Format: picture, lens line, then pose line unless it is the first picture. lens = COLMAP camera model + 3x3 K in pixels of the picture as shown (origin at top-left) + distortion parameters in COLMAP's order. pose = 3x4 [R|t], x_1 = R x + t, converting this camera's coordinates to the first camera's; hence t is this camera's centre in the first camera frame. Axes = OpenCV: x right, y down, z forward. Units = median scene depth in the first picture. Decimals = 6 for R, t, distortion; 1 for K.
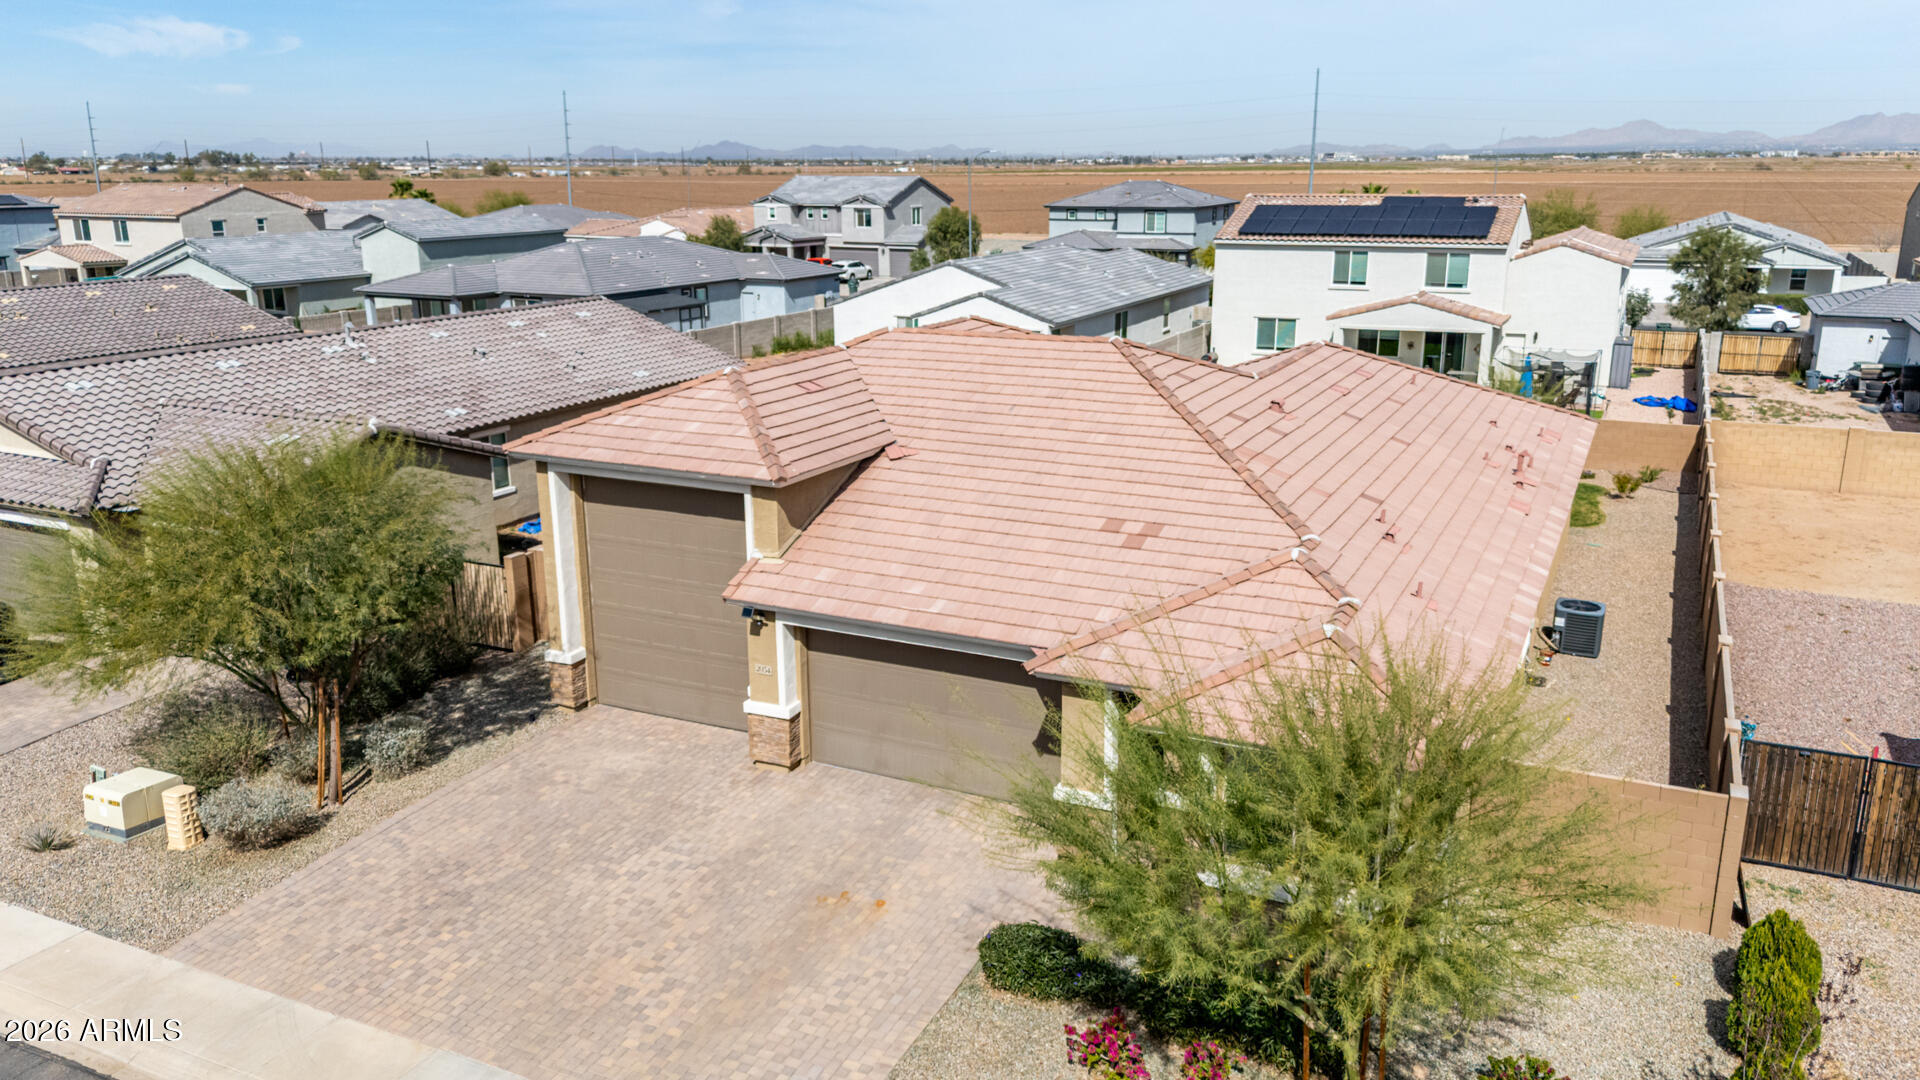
lens RADIAL K [[1425.5, 0, 973.0], [0, 1425.5, 537.5], [0, 0, 1]] dist [0.088929, -0.092751]
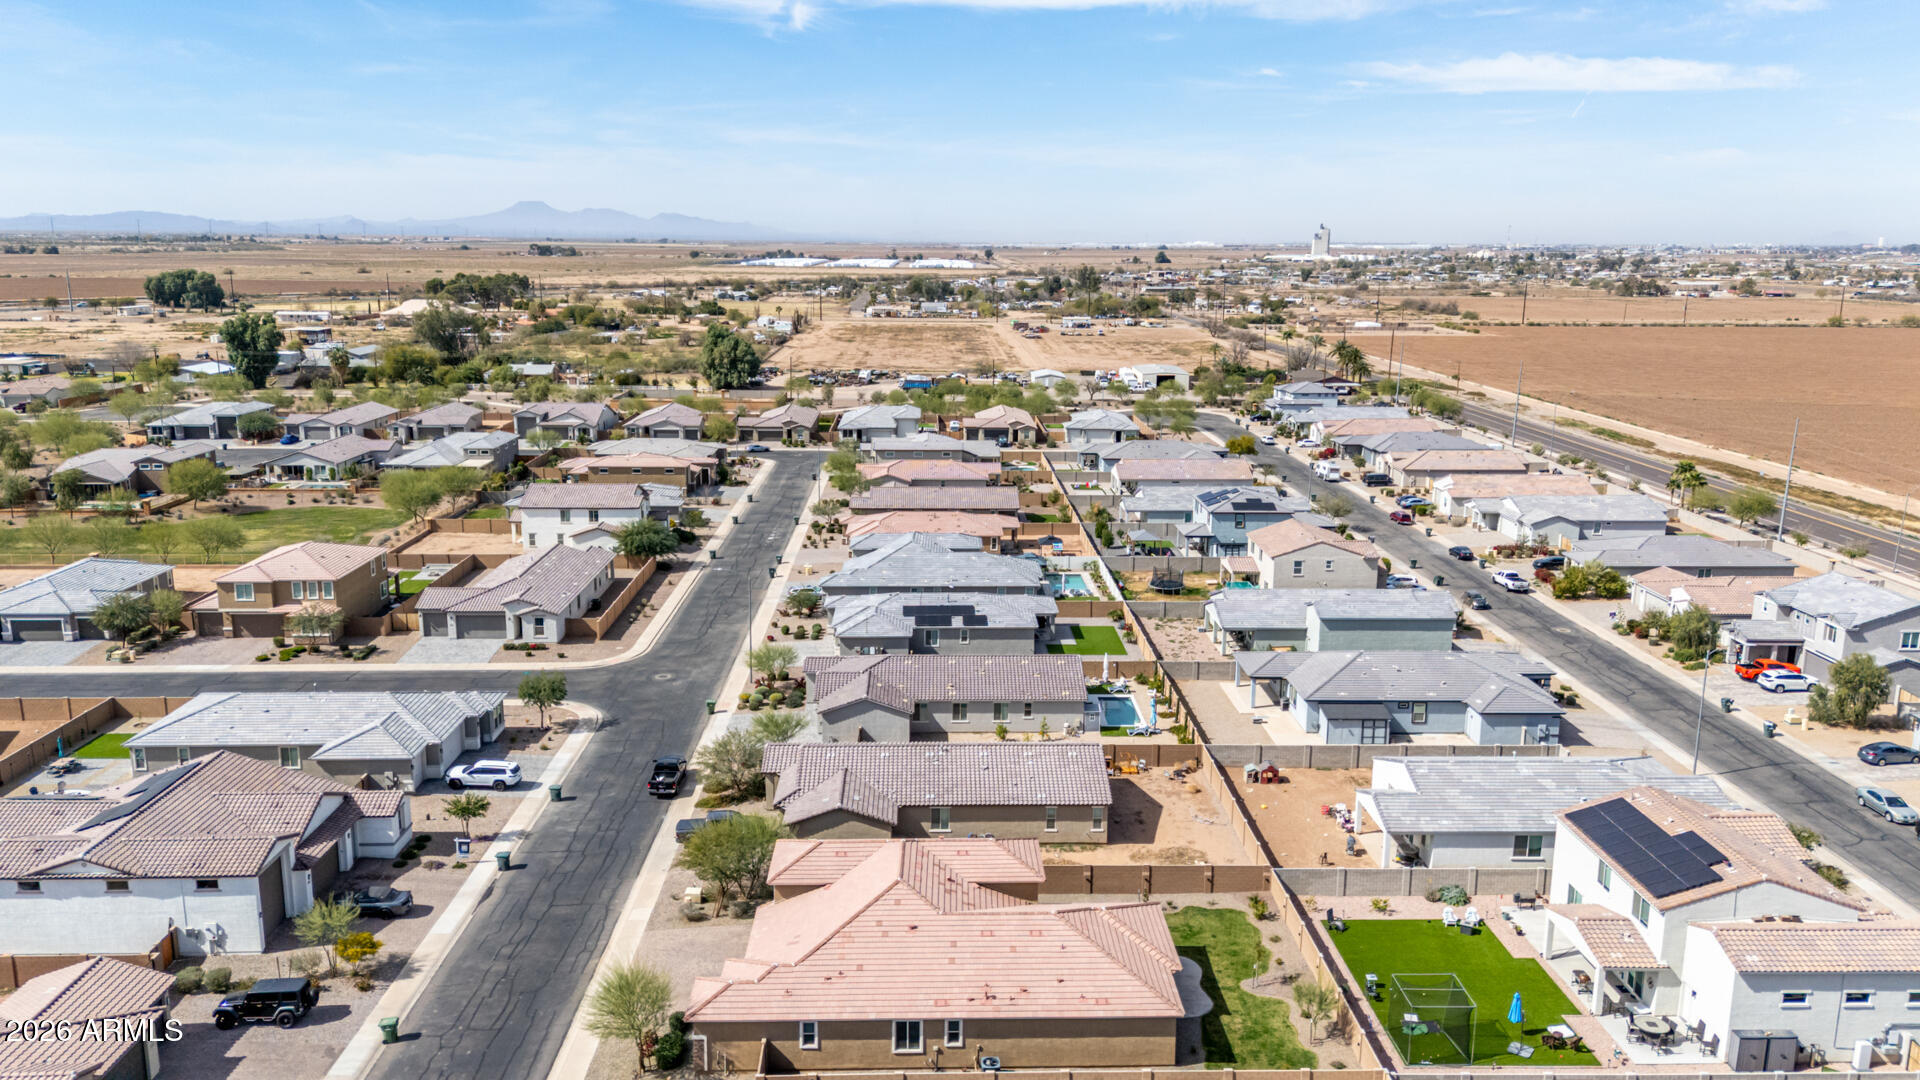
lens RADIAL K [[1410.1, 0, 960.0], [0, 1410.1, 540.0], [0, 0, 1]] dist [0.093180, -0.091697]
pose [[0.457861, 0.193085, -0.867803, 1.062833], [-0.237061, 0.967303, 0.090148, -0.462524], [0.856834, 0.164447, 0.488664, -0.159710]]
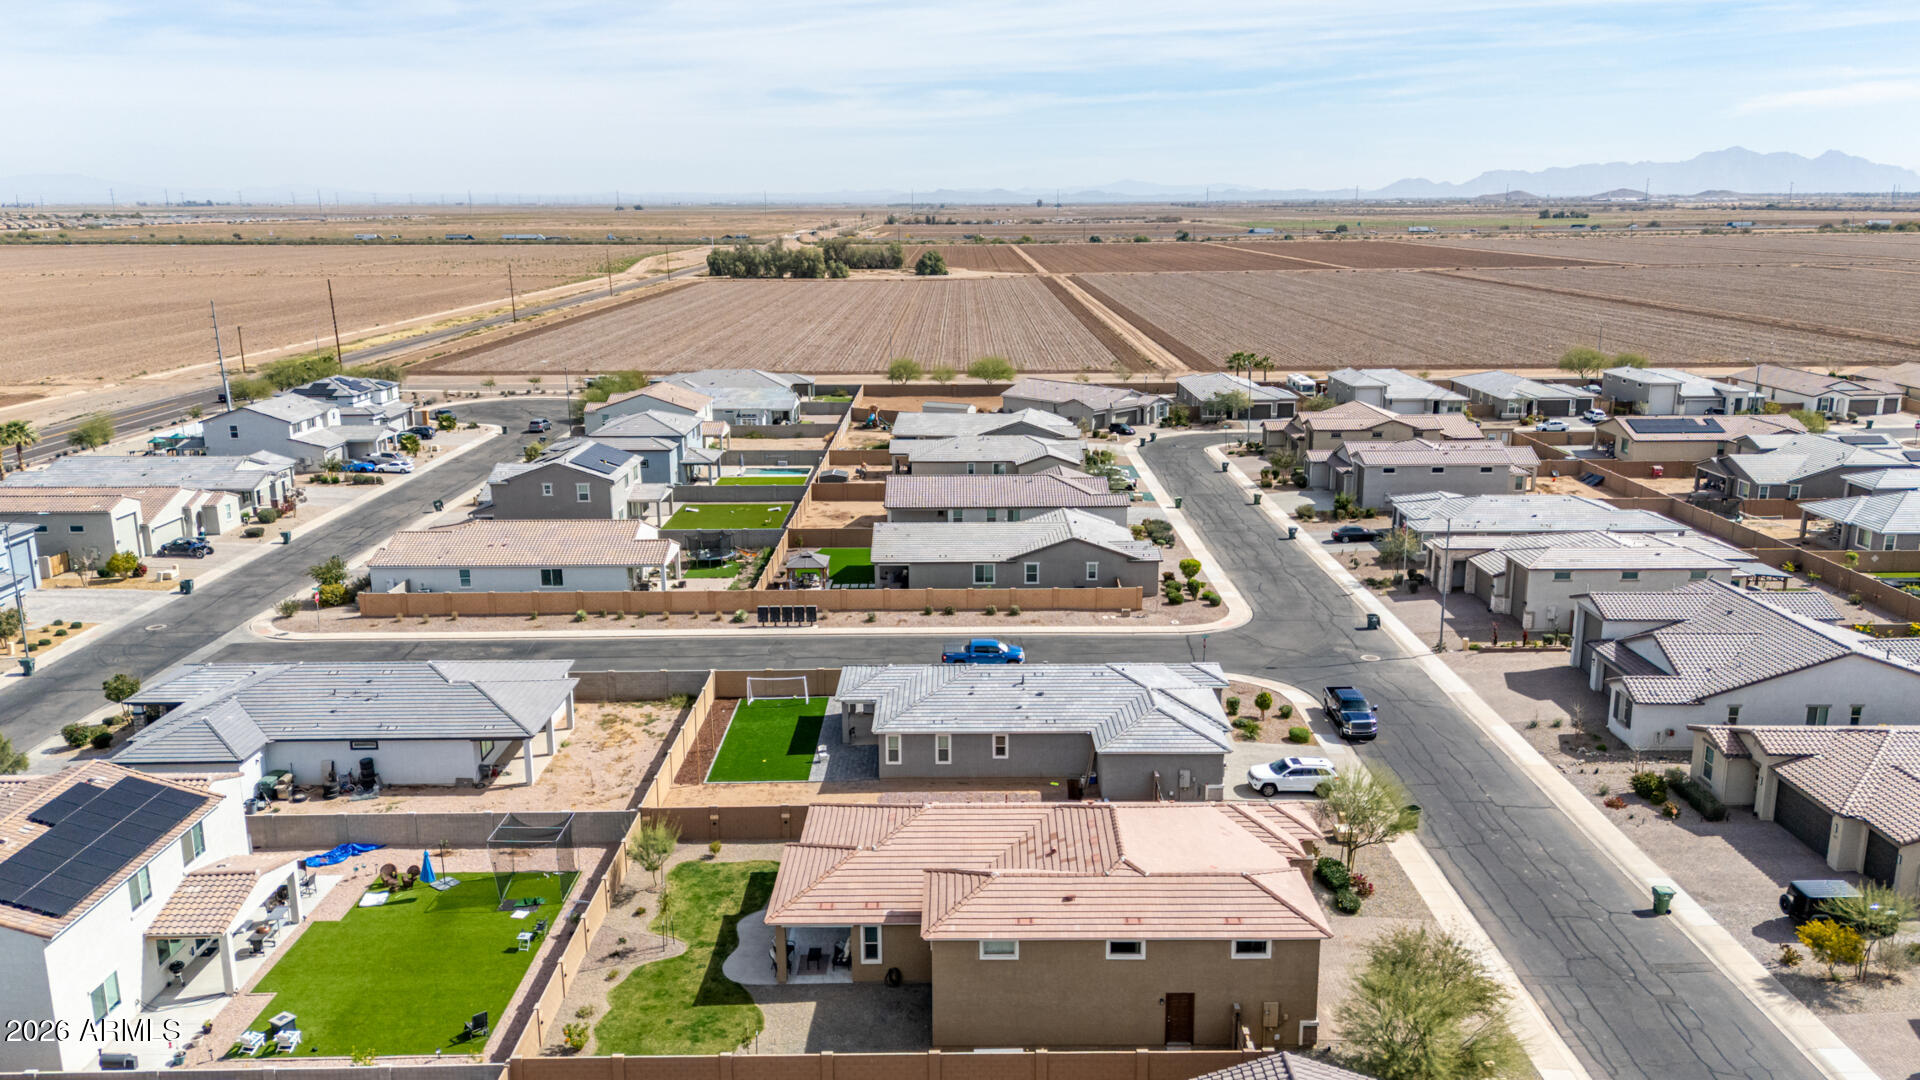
lens RADIAL K [[1425.5, 0, 973.0], [0, 1425.5, 537.5], [0, 0, 1]] dist [0.088929, -0.092751]
pose [[-0.445469, -0.199539, 0.872778, -0.736360], [0.232195, 0.915742, 0.327875, -0.576318], [-0.864663, 0.348713, -0.361603, 0.812799]]
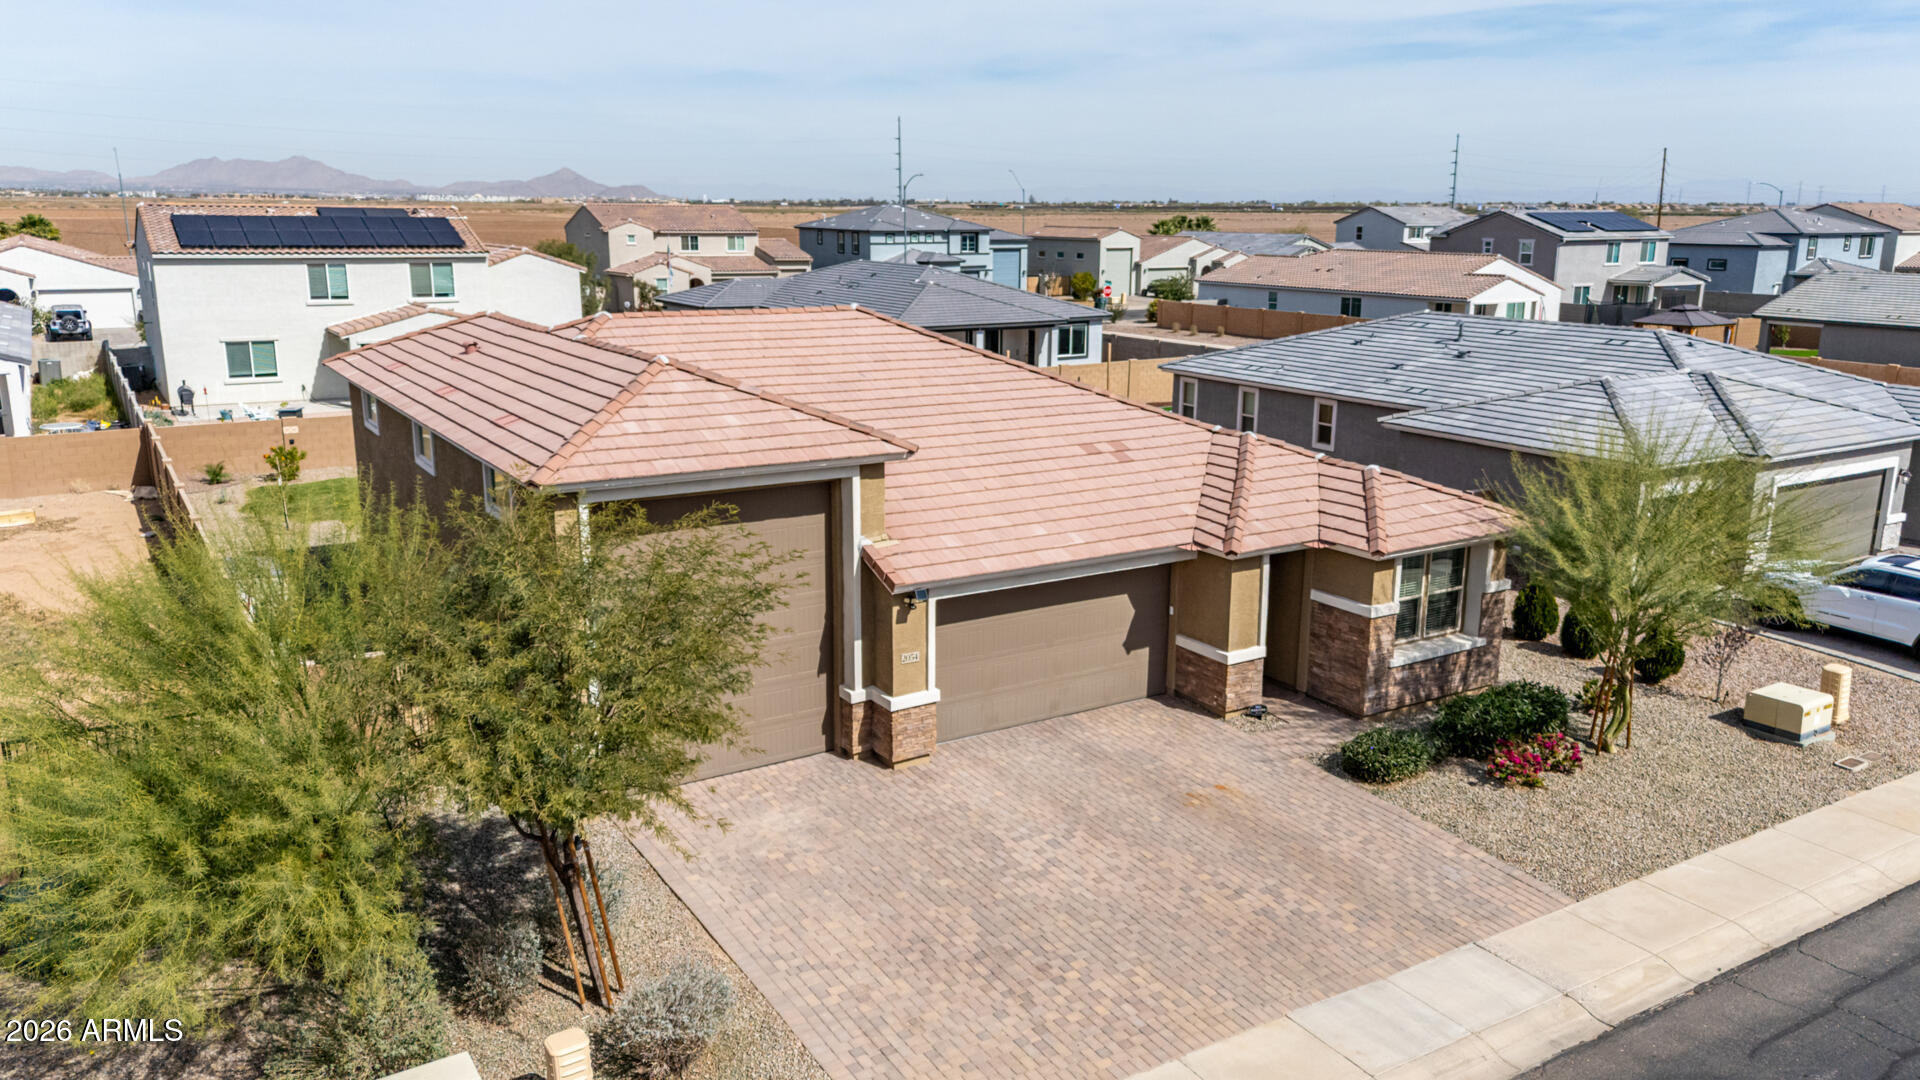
lens RADIAL K [[1410.1, 0, 960.0], [0, 1410.1, 540.0], [0, 0, 1]] dist [0.093180, -0.091697]
pose [[0.536272, -0.189098, 0.822590, -0.320577], [0.207739, 0.974172, 0.088512, -0.021030], [-0.818081, 0.123418, 0.561704, 0.164002]]
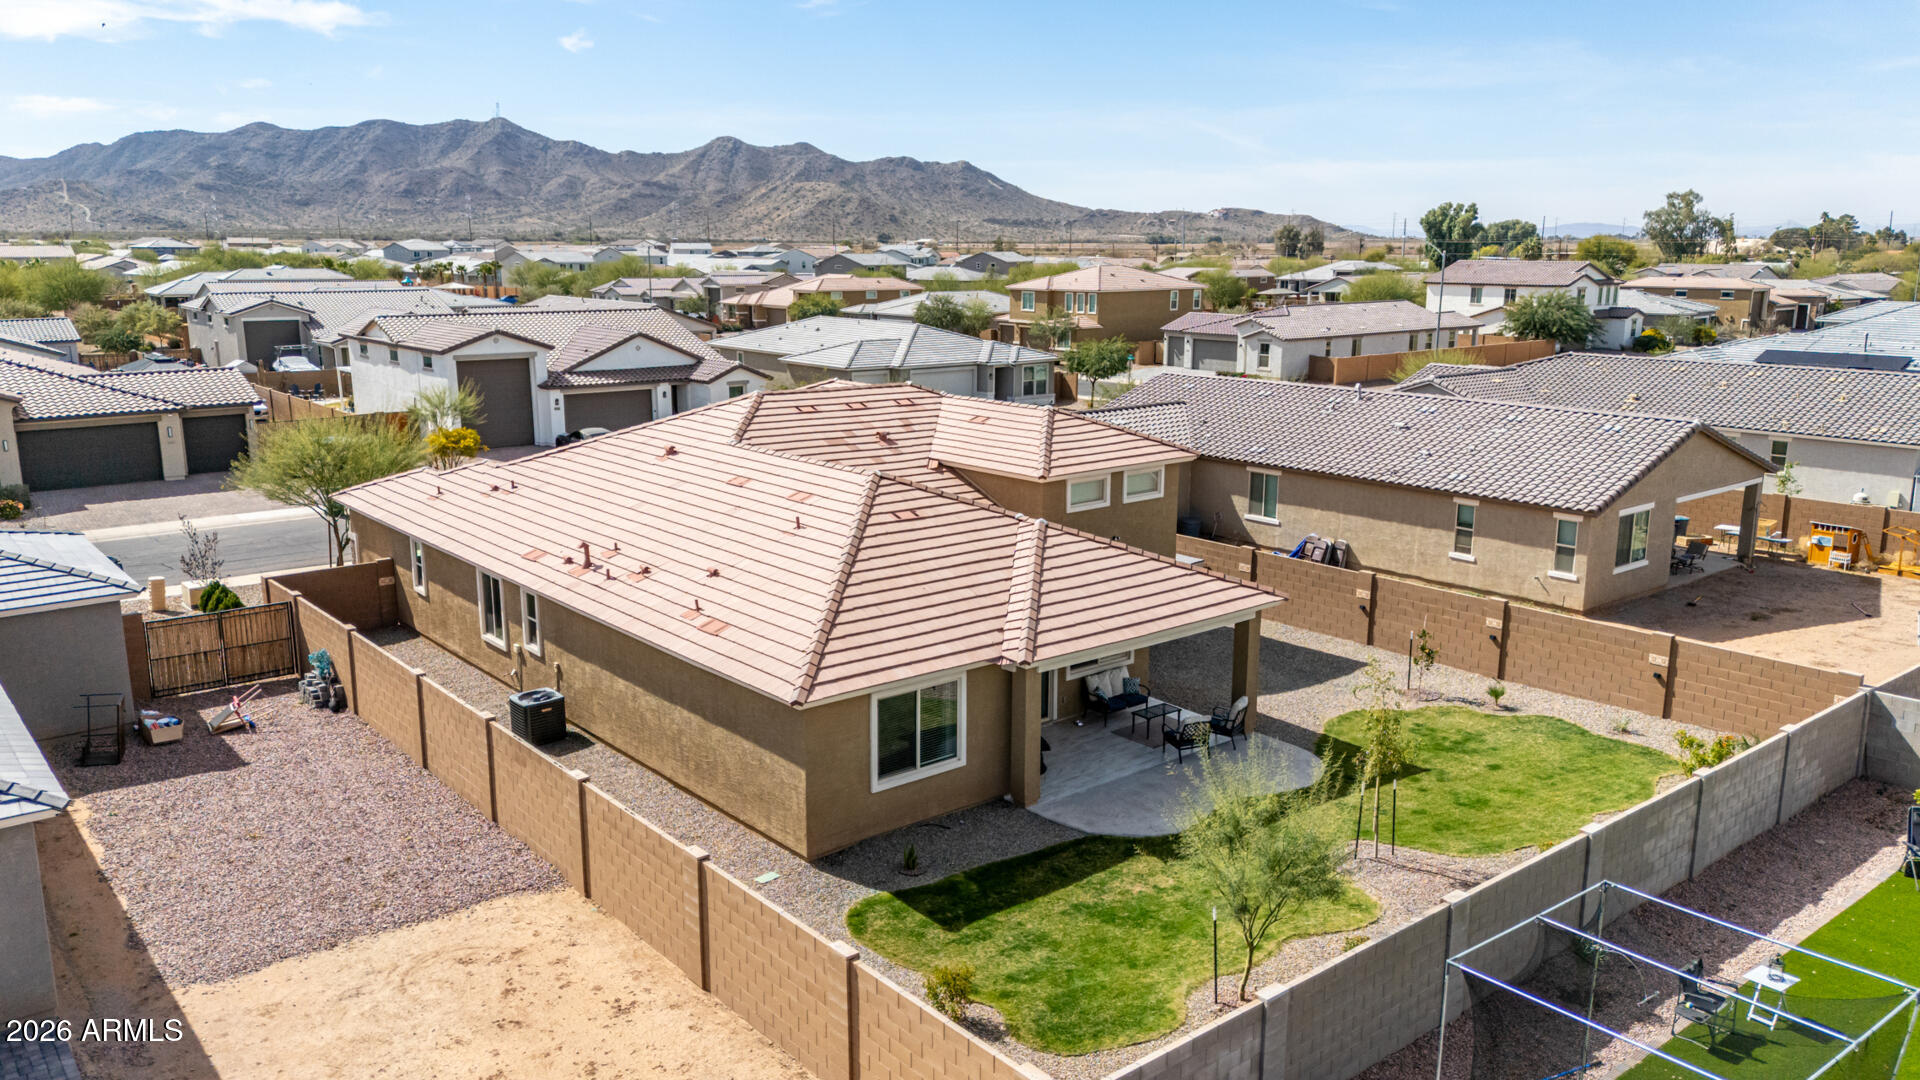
lens RADIAL K [[1418.3, 0, 960.0], [0, 1418.3, 540.0], [0, 0, 1]] dist [0.056737, -0.042740]
pose [[-0.418977, 0.192424, -0.887373, 0.553154], [-0.232957, 0.921795, 0.309880, -0.209617], [0.877604, 0.336553, -0.341384, 0.737281]]
